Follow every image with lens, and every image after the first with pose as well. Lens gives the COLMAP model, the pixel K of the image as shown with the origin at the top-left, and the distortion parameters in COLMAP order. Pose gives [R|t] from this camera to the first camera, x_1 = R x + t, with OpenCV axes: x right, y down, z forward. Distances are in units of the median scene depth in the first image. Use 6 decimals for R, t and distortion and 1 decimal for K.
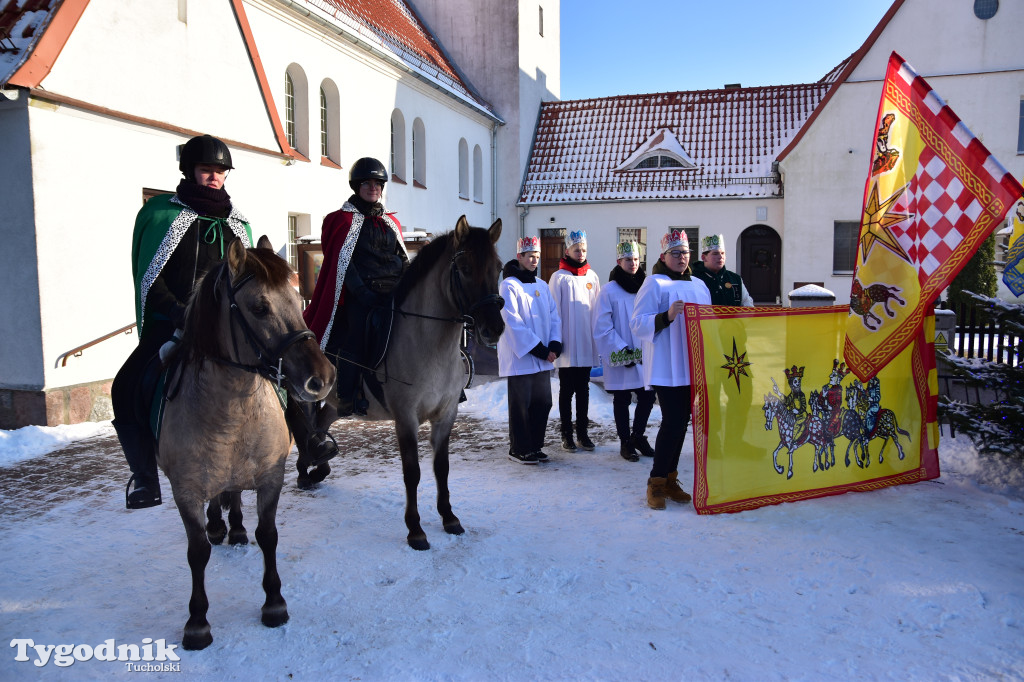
lens RADIAL K [[778.6, 0, 507.8], [0, 778.6, 340.1], [0, 0, 1]] dist [-0.093496, 0.008779]
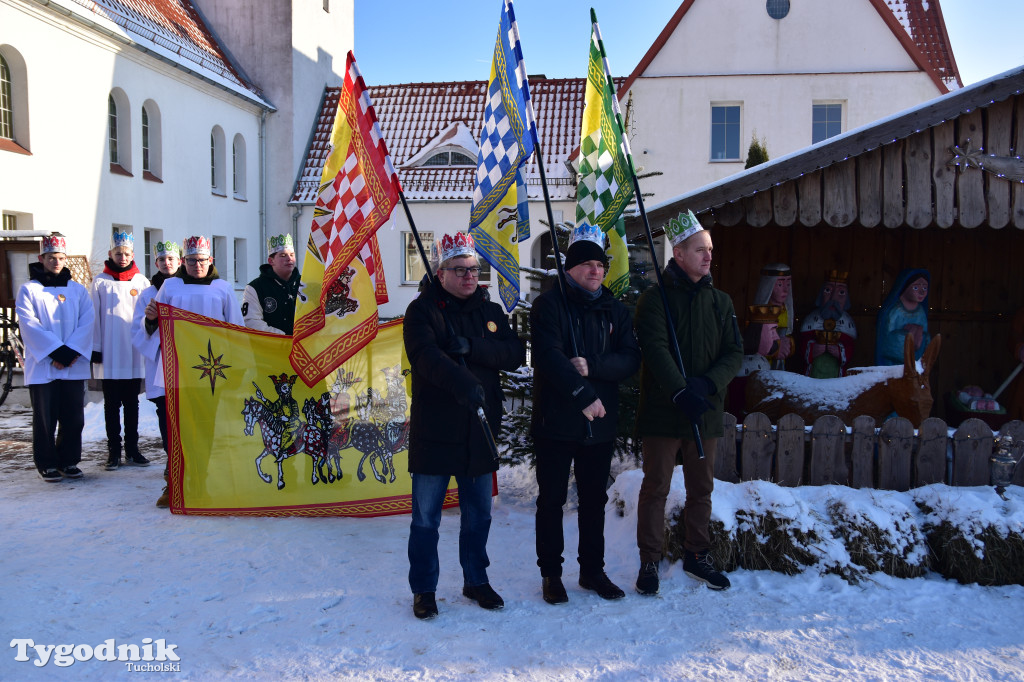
lens RADIAL K [[897.0, 0, 512.4], [0, 897.0, 343.6], [0, 0, 1]] dist [-0.088991, 0.163239]
pose [[0.986771, 0.000704, 0.162117, 0.097061], [0.002550, 0.999799, -0.019864, 0.004393], [-0.162098, 0.020015, 0.986572, -0.029938]]
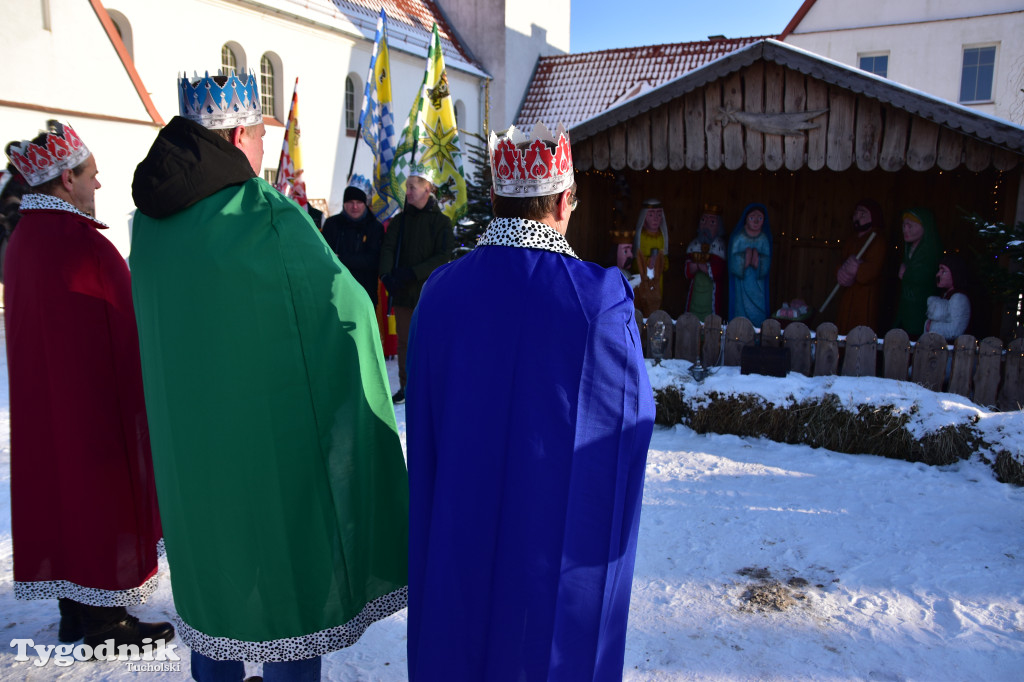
lens RADIAL K [[802.6, 0, 514.7], [0, 802.6, 340.6], [0, 0, 1]] dist [-0.082283, 0.003512]
pose [[0.983416, 0.041544, -0.176542, 0.237114], [-0.030902, 0.997560, 0.062608, 0.013131], [0.178712, -0.056114, 0.982300, -0.103247]]
